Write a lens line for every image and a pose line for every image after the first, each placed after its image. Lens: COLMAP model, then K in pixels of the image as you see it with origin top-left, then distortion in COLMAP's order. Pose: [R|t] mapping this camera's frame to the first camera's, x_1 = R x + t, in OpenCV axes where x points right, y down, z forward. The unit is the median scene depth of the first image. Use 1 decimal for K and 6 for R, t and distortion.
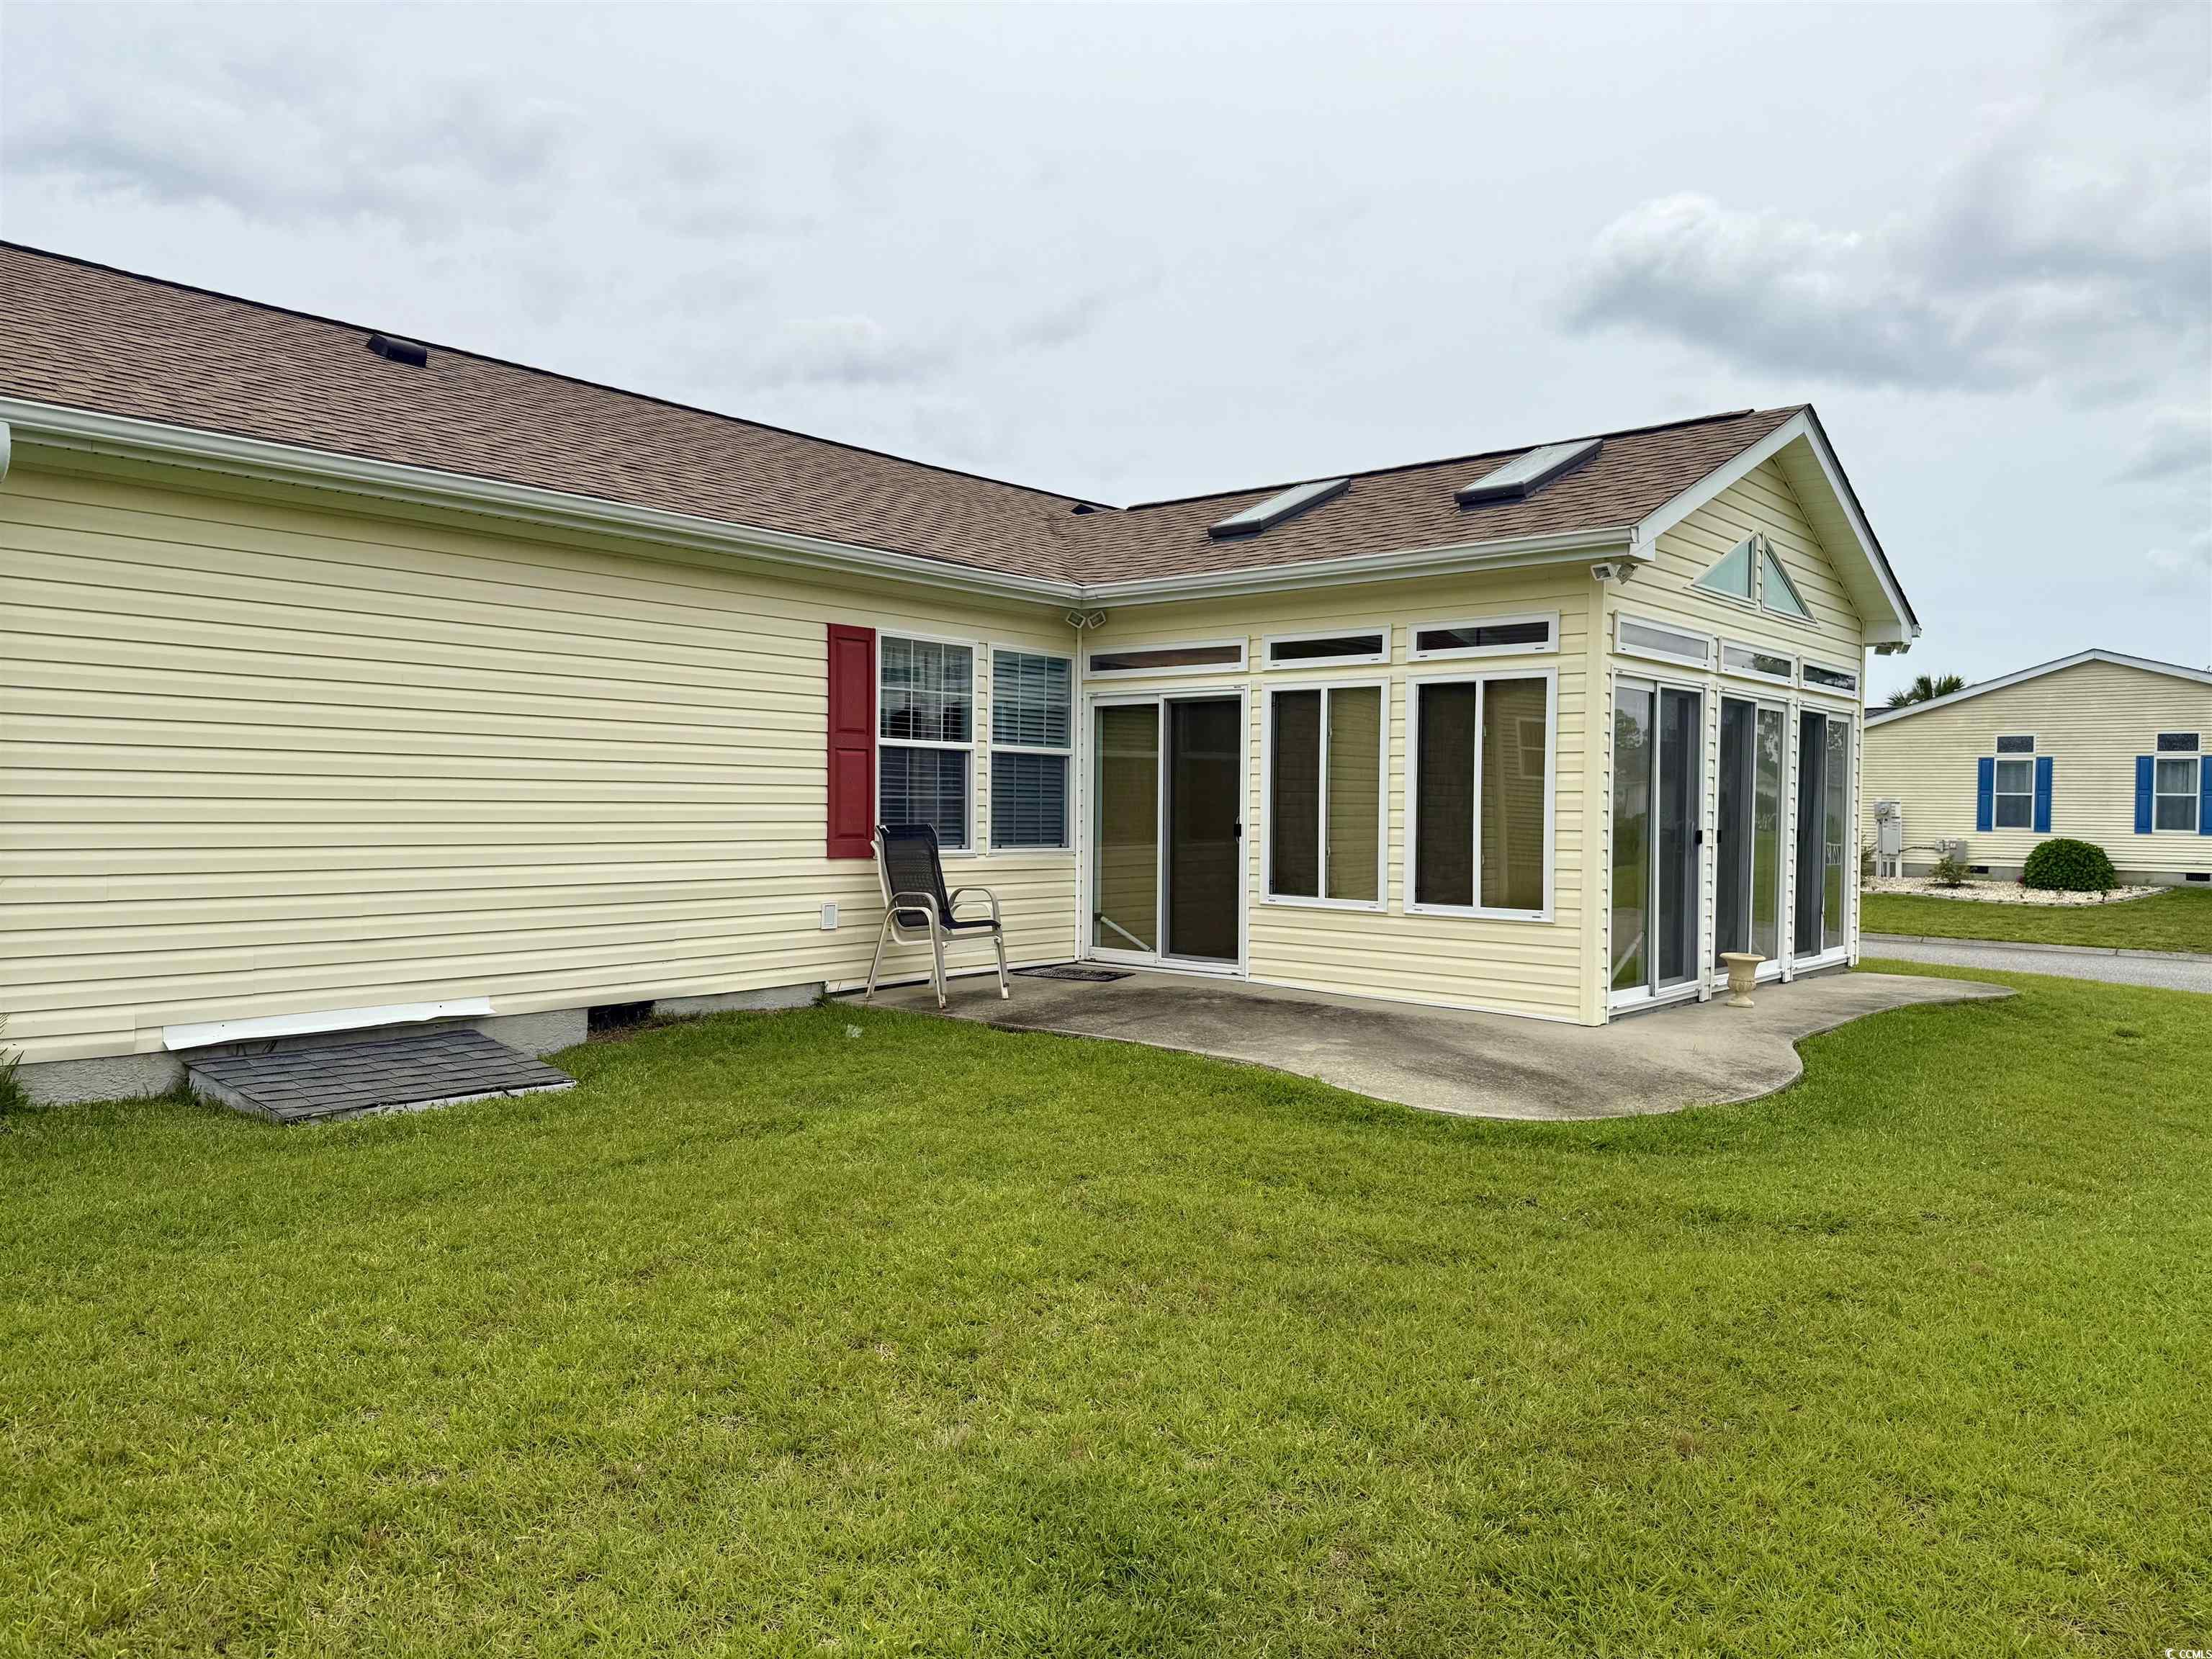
lens RADIAL K [[1565.6, 0, 1087.3], [0, 1565.6, 815.9], [0, 0, 1]] dist [0.040495, -0.051150]
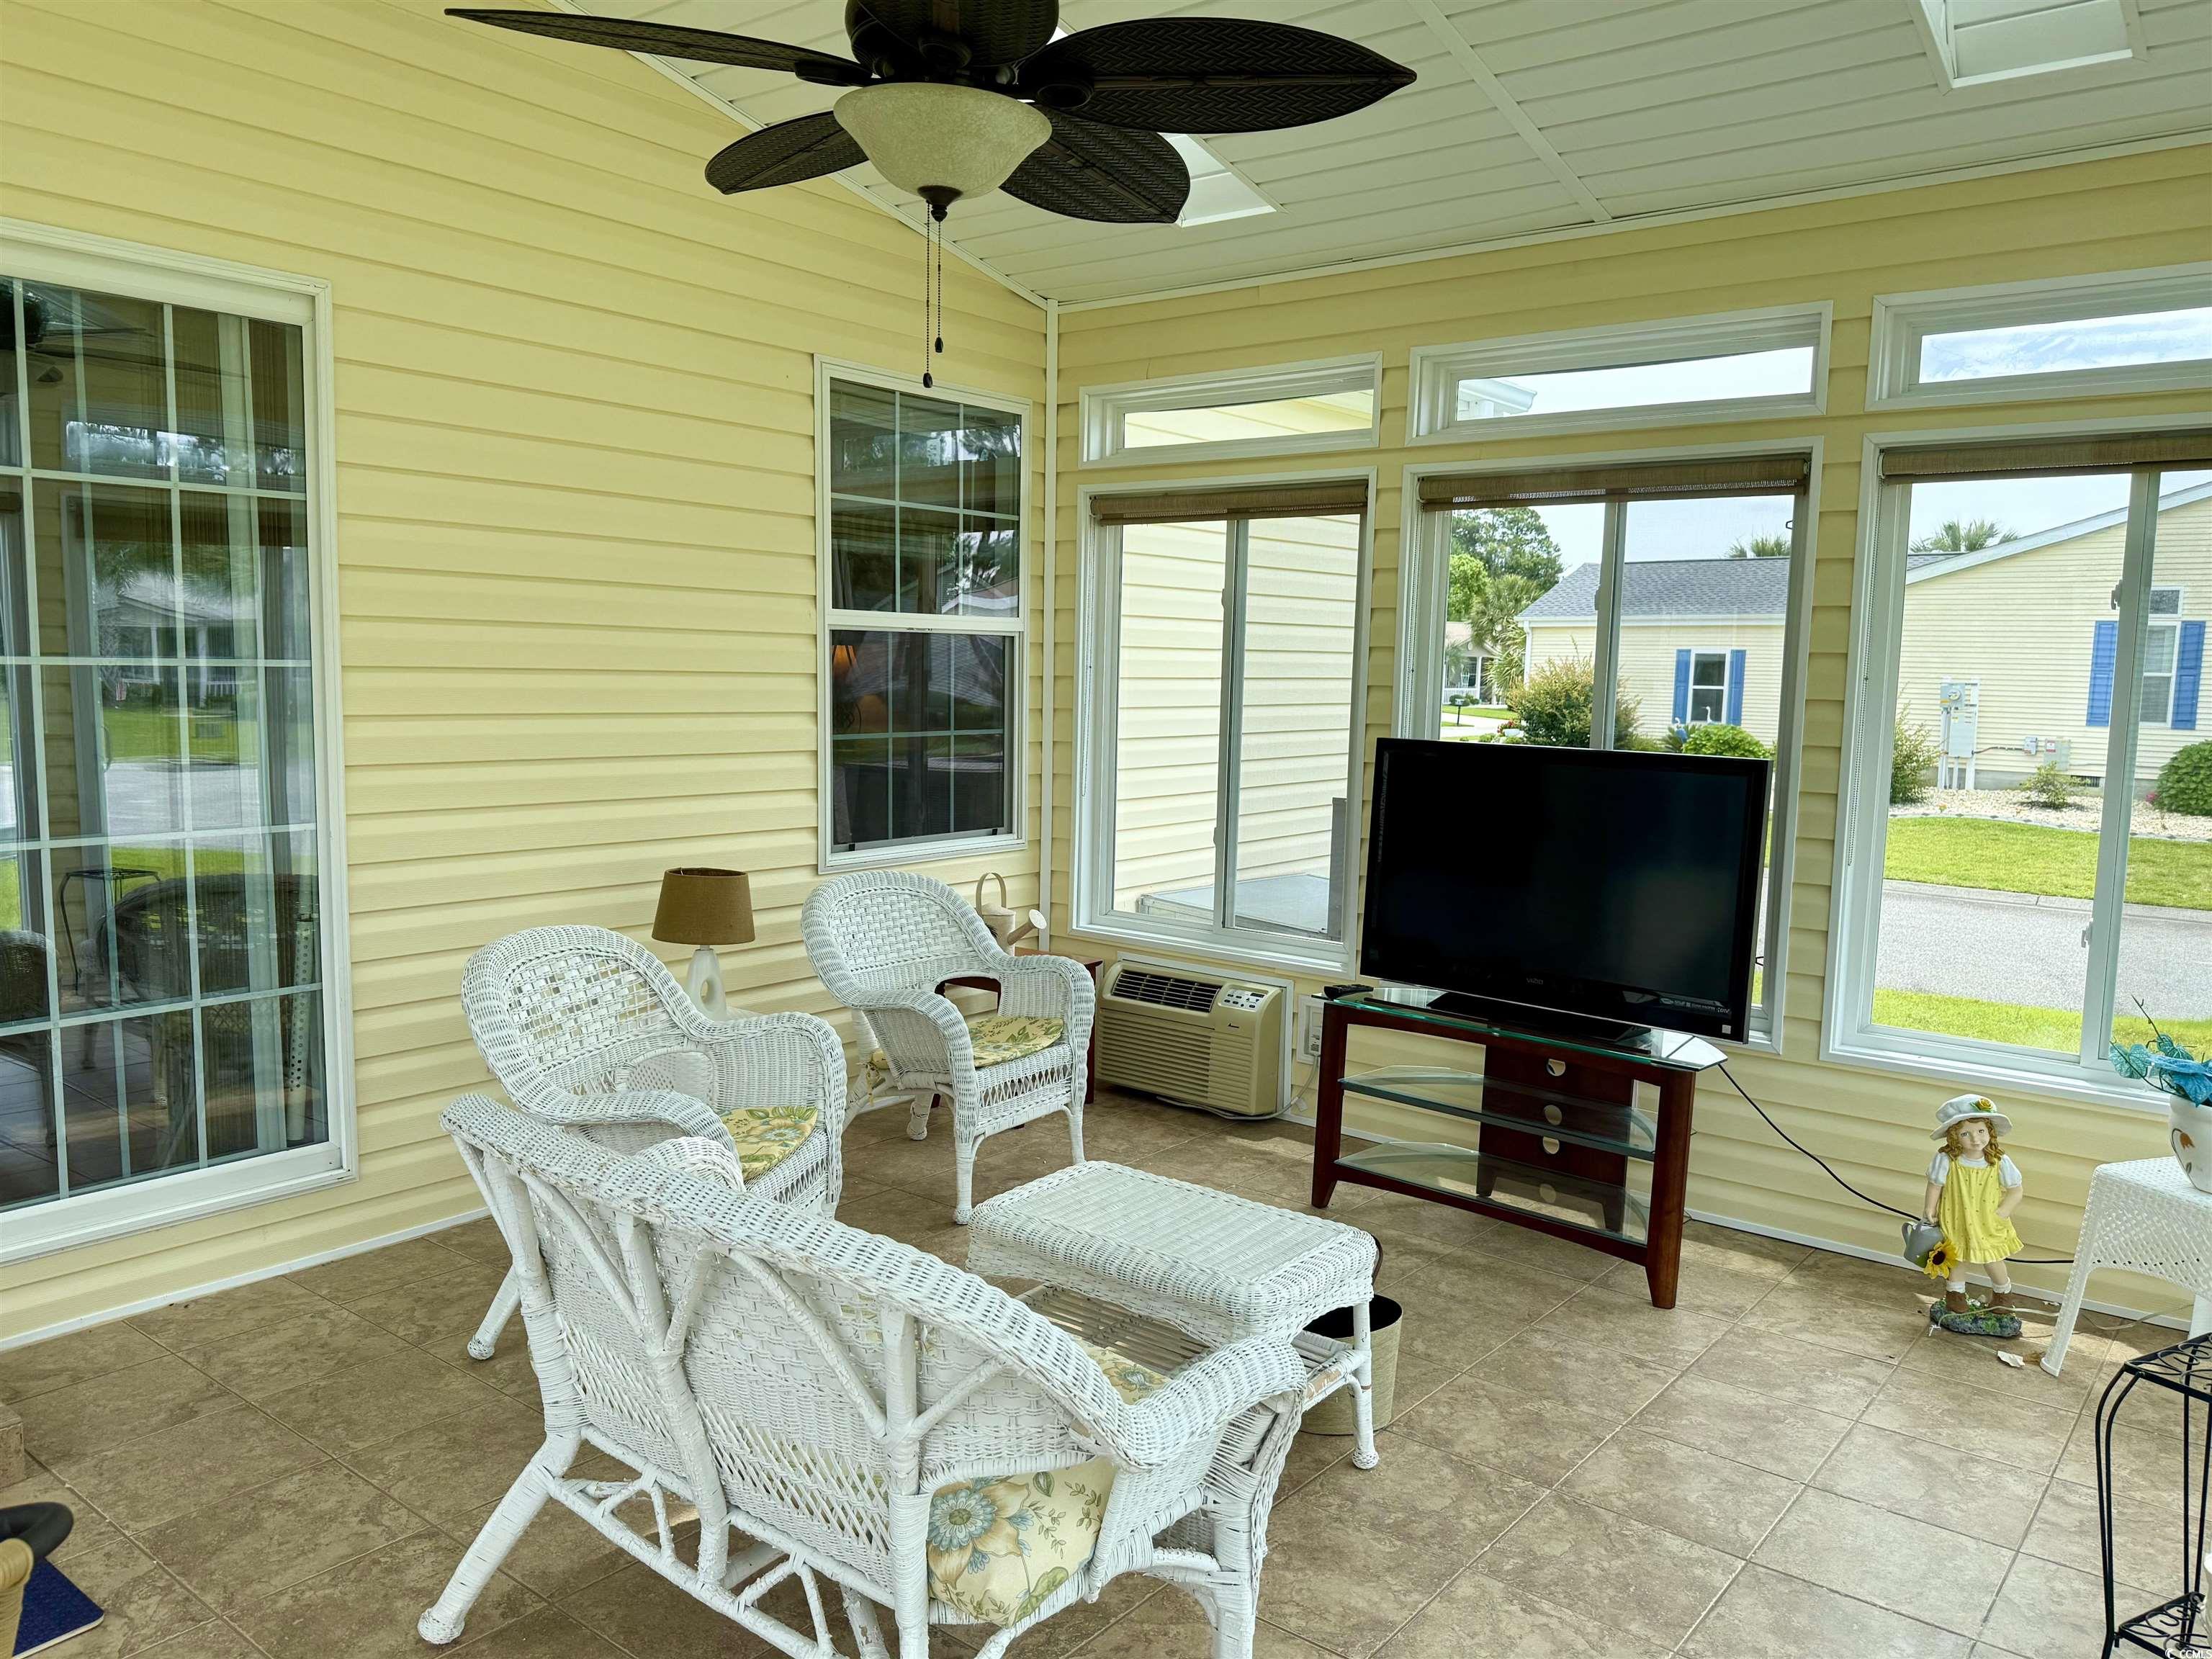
lens RADIAL K [[1605.2, 0, 1114.7], [0, 1605.2, 825.3], [0, 0, 1]] dist [0.035397, -0.037960]
pose [[0.998964, 0.006937, 0.044976, 0.554025], [-0.011137, 0.995527, 0.093821, -0.050650], [-0.044124, -0.094225, 0.994573, 1.659521]]
